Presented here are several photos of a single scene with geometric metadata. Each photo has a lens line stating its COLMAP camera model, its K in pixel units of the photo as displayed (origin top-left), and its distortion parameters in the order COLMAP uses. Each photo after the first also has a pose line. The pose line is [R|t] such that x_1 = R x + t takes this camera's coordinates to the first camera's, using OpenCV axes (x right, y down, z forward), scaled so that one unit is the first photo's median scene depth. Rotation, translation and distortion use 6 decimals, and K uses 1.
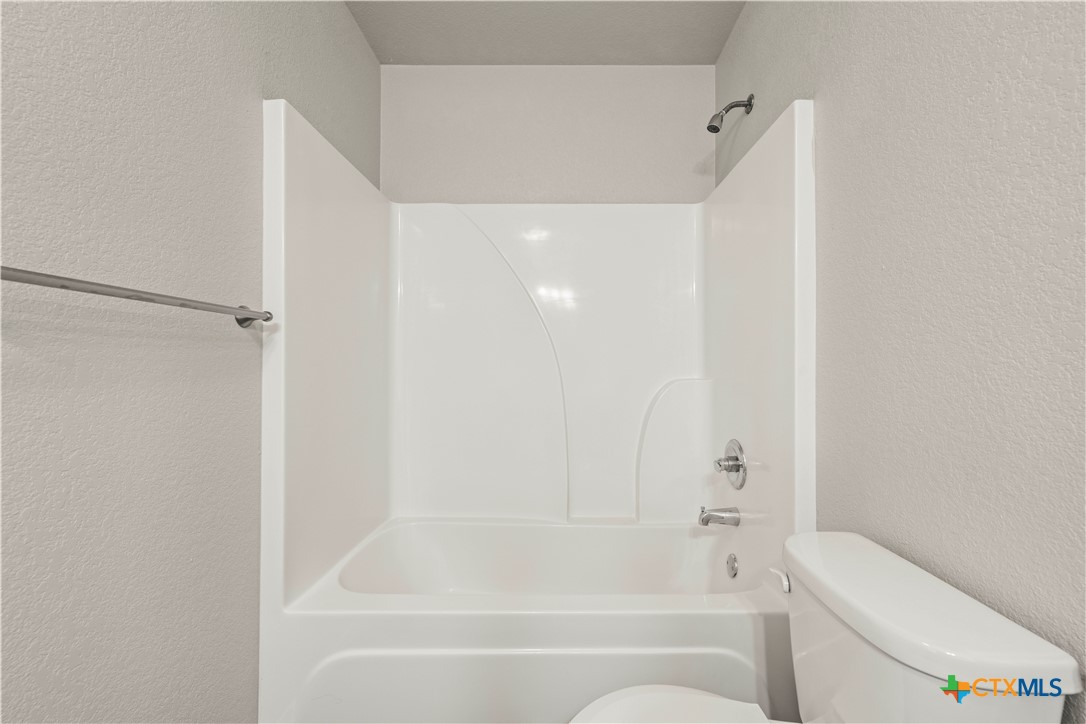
lens RADIAL K [[430.2, 0, 547.1], [0, 430.2, 359.8], [0, 0, 1]] dist [0.000248, -0.000571]
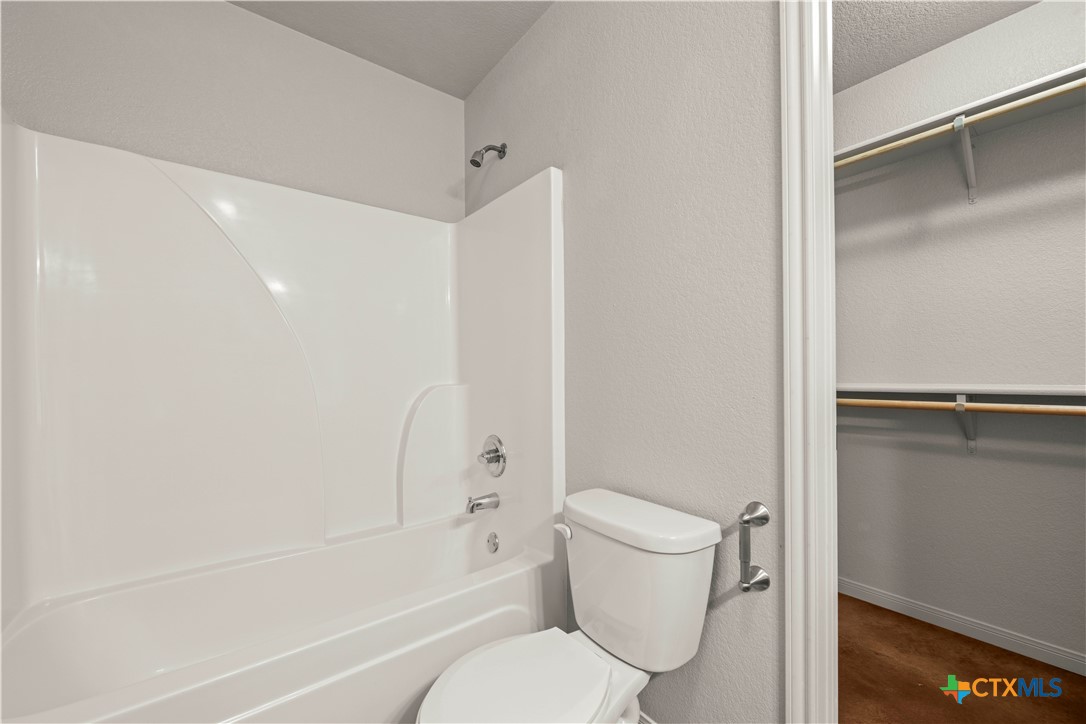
lens RADIAL K [[430.2, 0, 543.7], [0, 430.2, 371.1], [0, 0, 1]] dist [0.000248, -0.000571]
pose [[0.789544, -0.005417, 0.613670, -0.176173], [-0.000802, 0.999951, 0.009859, -0.001039], [-0.613694, -0.008276, 0.789501, -0.009173]]
